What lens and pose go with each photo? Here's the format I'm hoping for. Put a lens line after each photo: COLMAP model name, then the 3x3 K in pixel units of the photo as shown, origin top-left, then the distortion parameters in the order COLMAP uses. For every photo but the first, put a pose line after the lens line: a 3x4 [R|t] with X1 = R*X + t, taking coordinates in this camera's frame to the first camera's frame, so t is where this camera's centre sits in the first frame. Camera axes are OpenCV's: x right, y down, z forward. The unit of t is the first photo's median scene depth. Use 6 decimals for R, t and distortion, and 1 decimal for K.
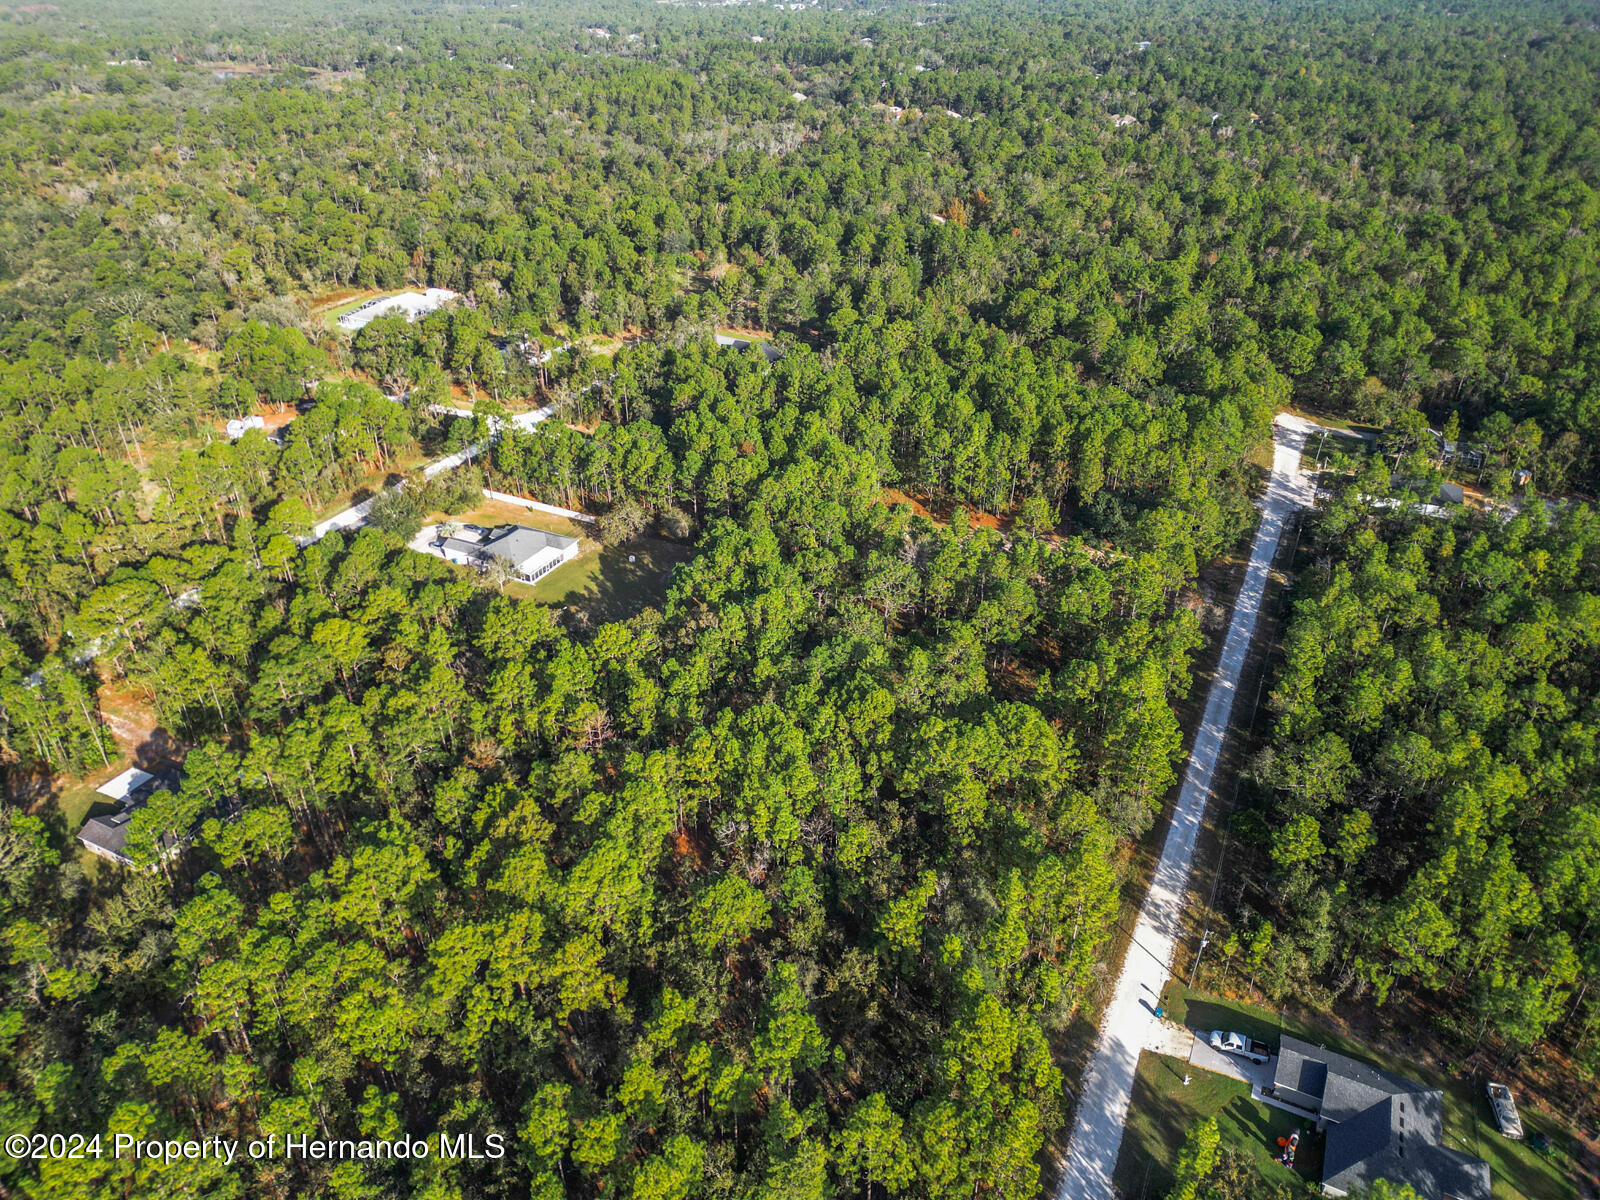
lens RADIAL K [[1111.7, 0, 790.5], [0, 1111.7, 603.3], [0, 0, 1]] dist [0.074649, -0.068960]
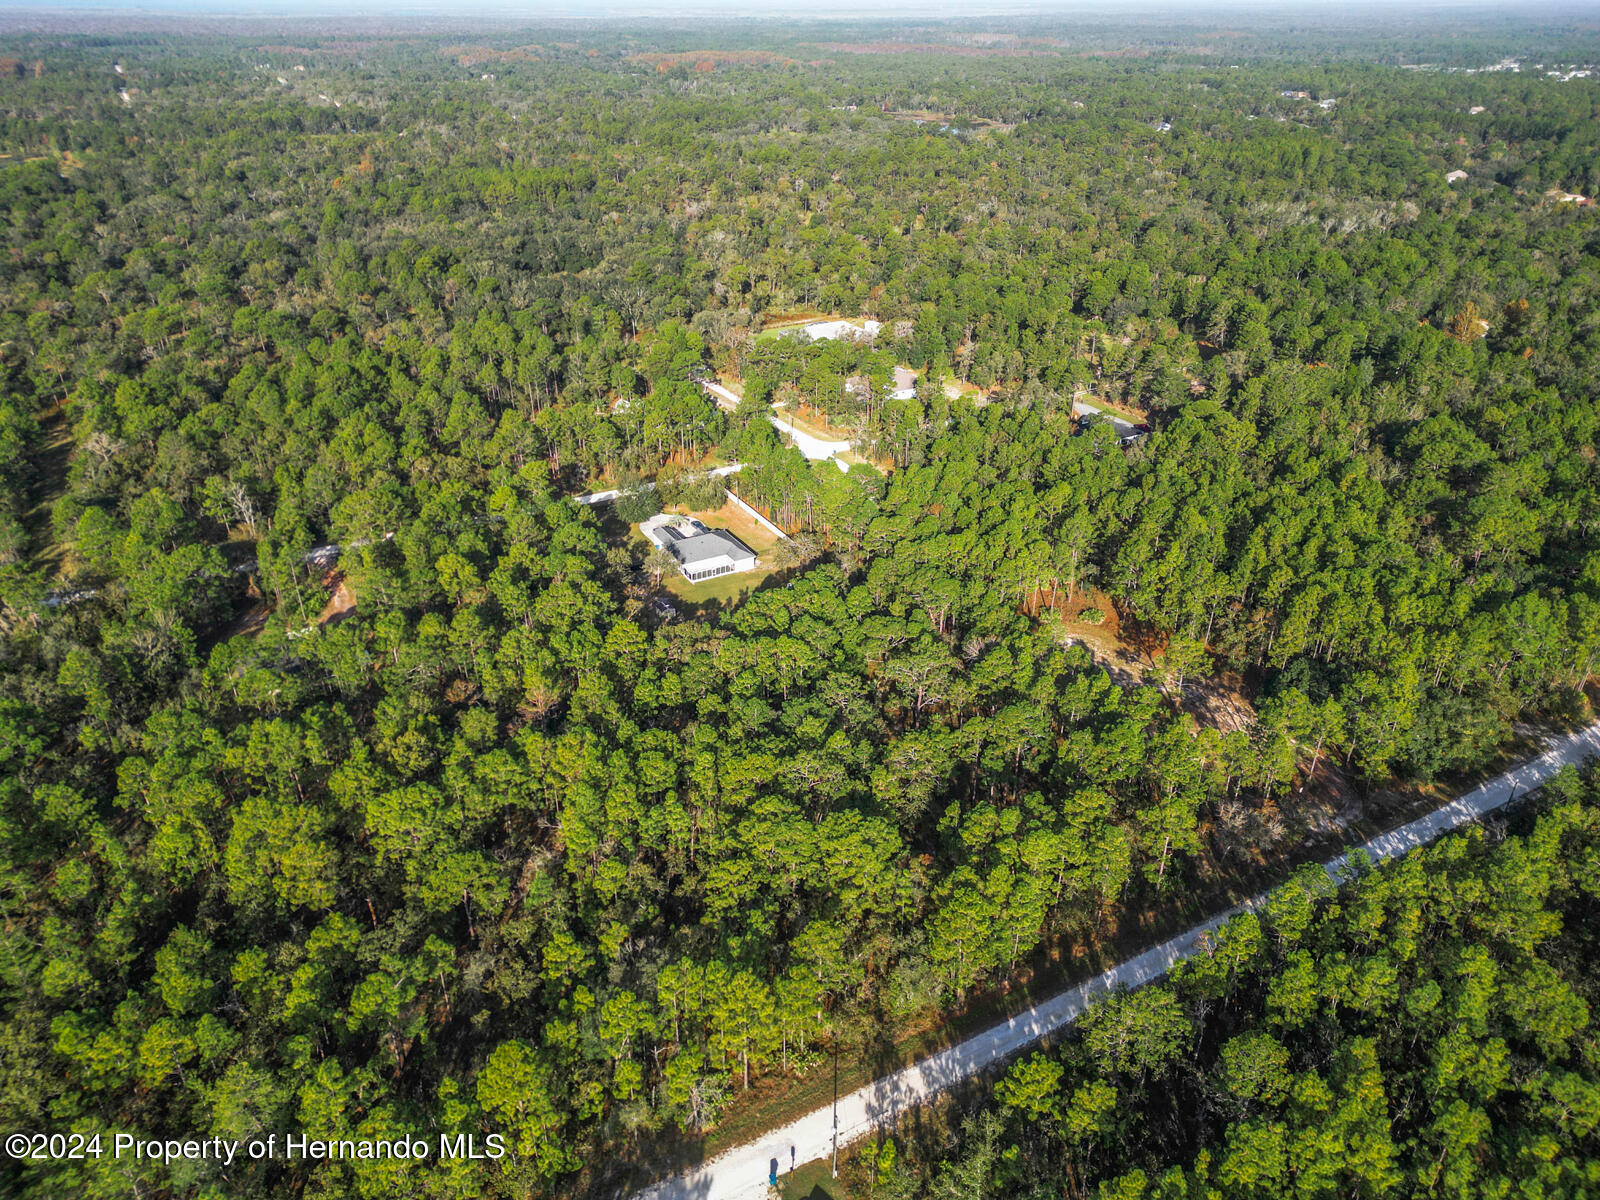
lens RADIAL K [[1111.7, 0, 790.5], [0, 1111.7, 603.3], [0, 0, 1]] dist [0.074649, -0.068960]
pose [[0.827822, 0.267454, -0.493131, 0.364444], [-0.287511, 0.957084, 0.036437, -0.061205], [0.481713, 0.111617, 0.869192, 0.099391]]
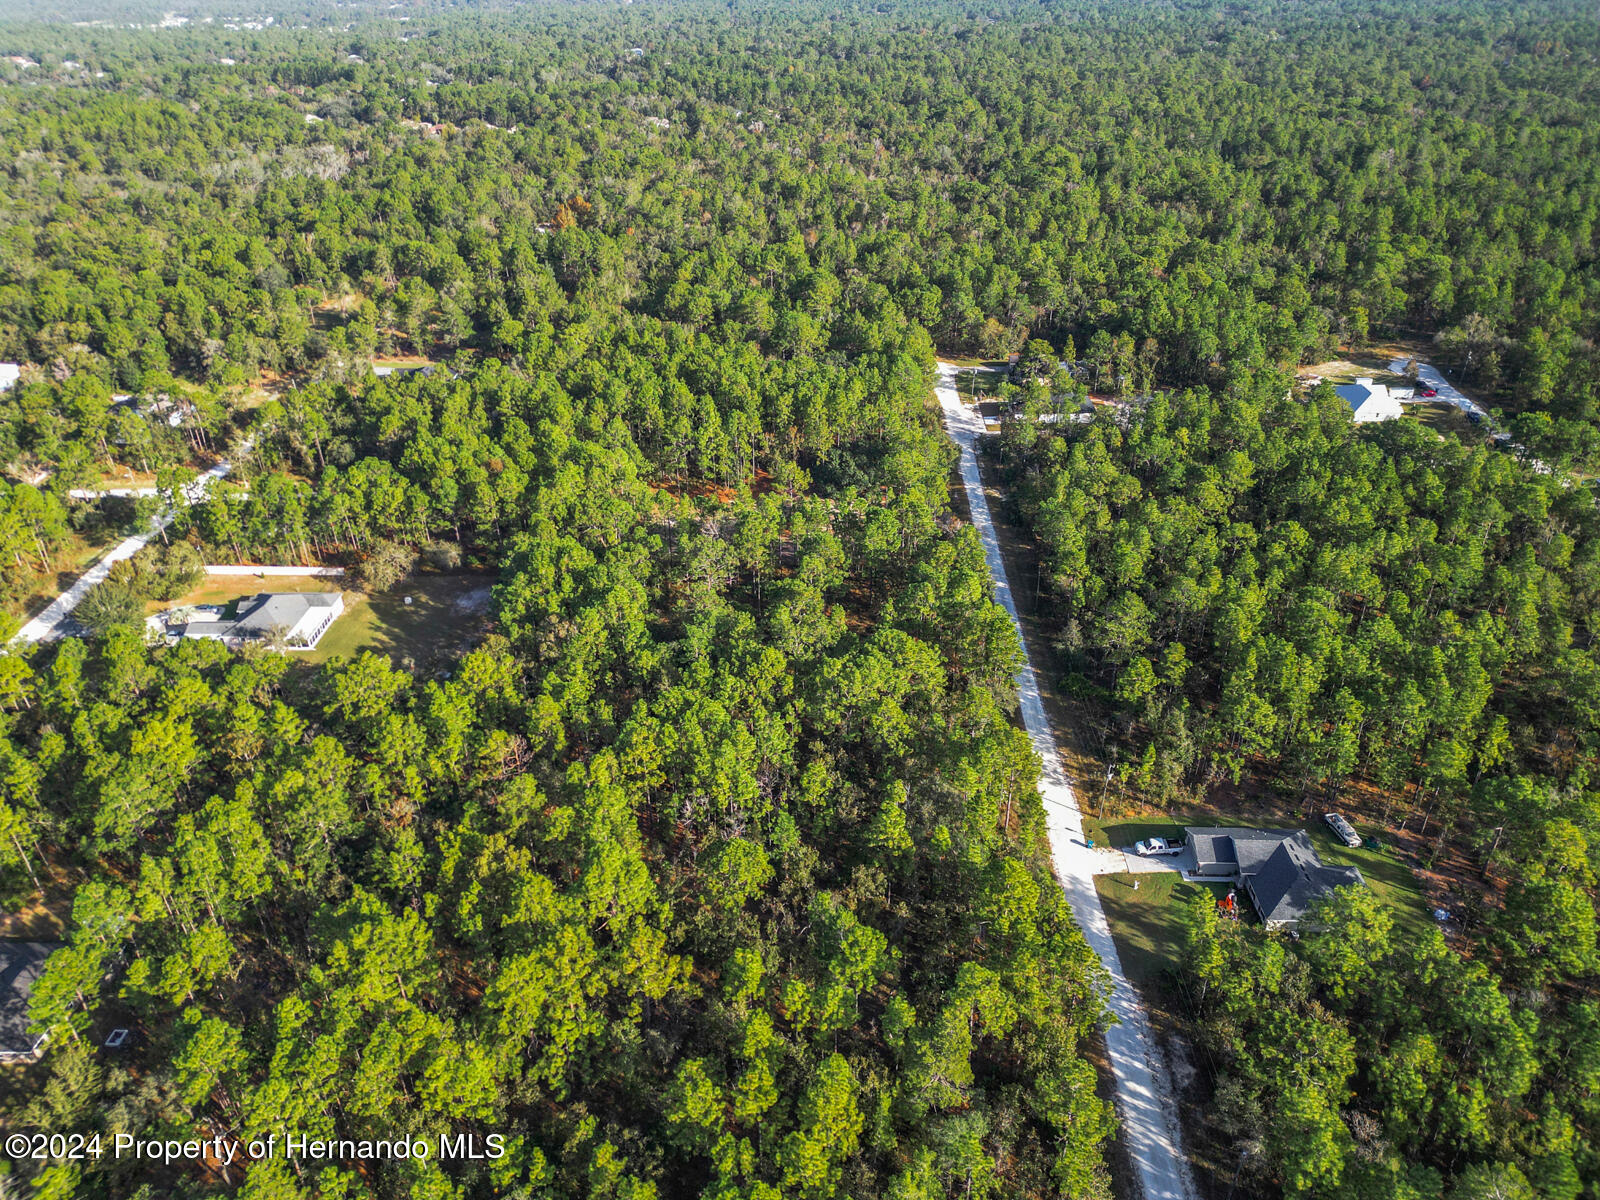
lens RADIAL K [[1111.7, 0, 790.5], [0, 1111.7, 603.3], [0, 0, 1]] dist [0.074649, -0.068960]
pose [[0.910365, -0.220932, 0.349892, -0.176458], [0.223674, 0.974101, 0.033110, 0.003390], [-0.348145, 0.048120, 0.936205, -0.004691]]
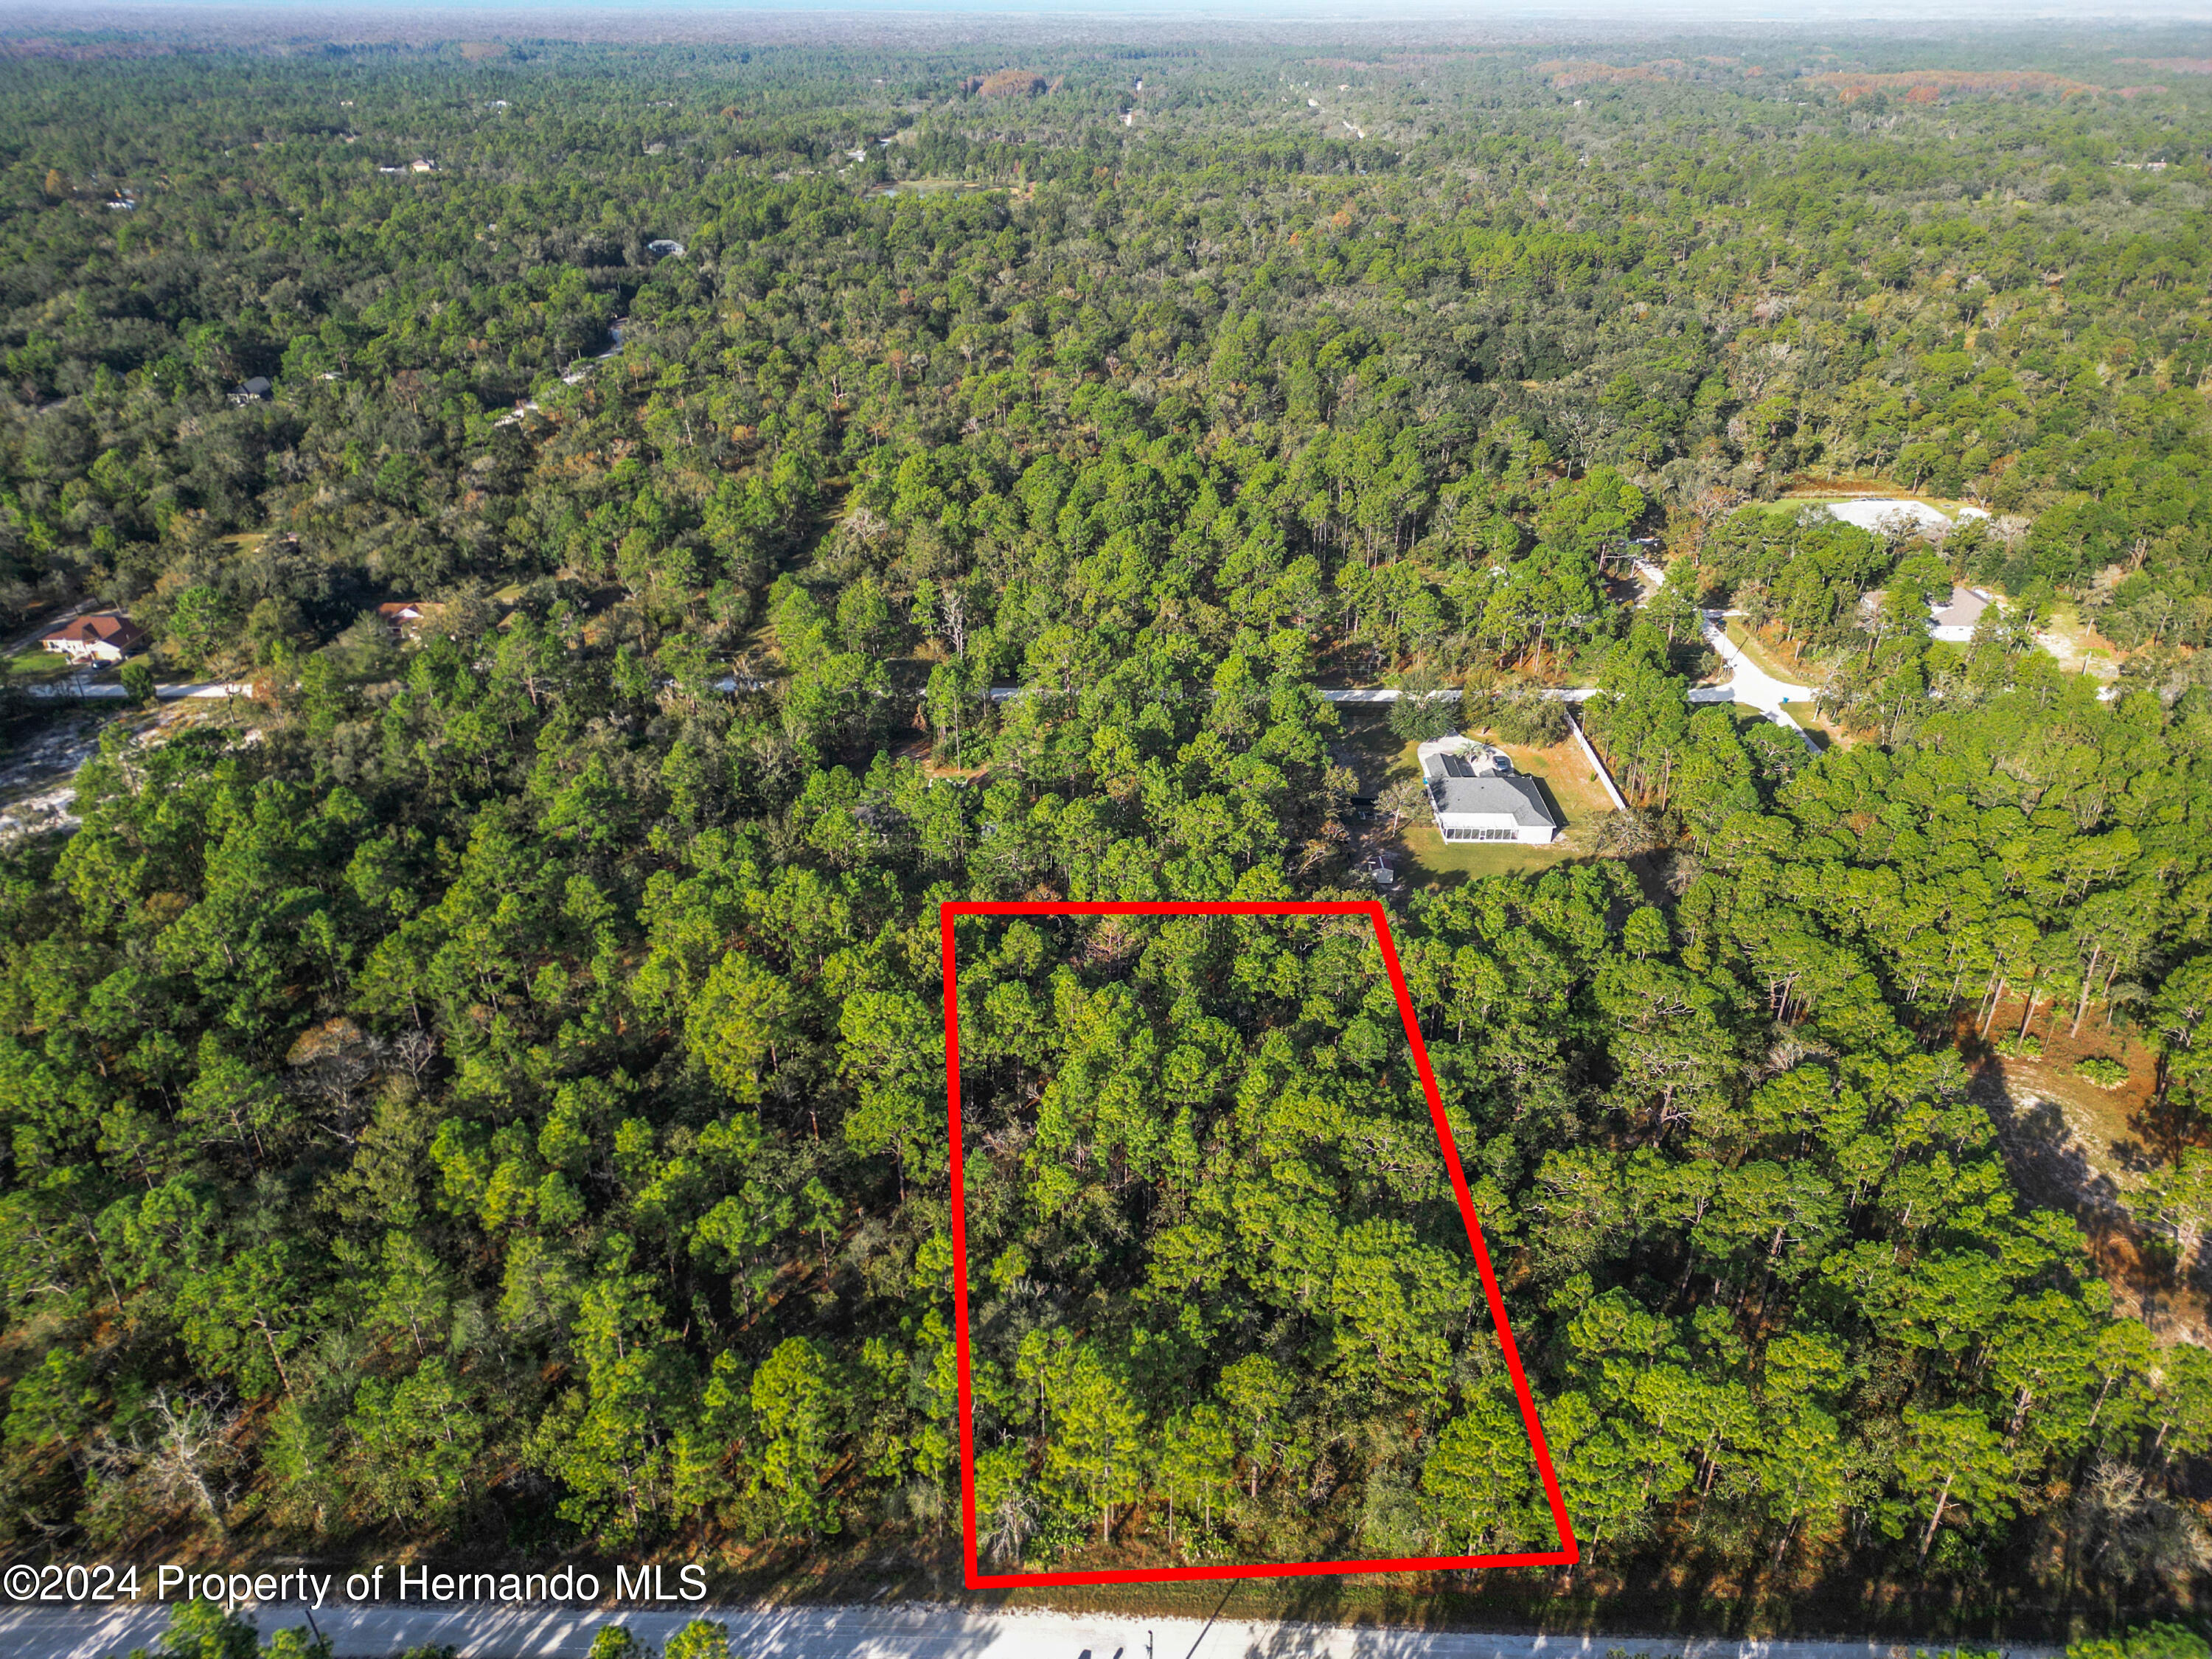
lens RADIAL K [[1536.9, 0, 1092.9], [0, 1536.9, 834.0], [0, 0, 1]] dist [0.074649, -0.068960]
pose [[0.426923, 0.431536, -0.794678, 0.454052], [-0.462210, 0.859455, 0.218400, -0.129176], [0.777238, 0.274069, 0.566381, 0.218227]]
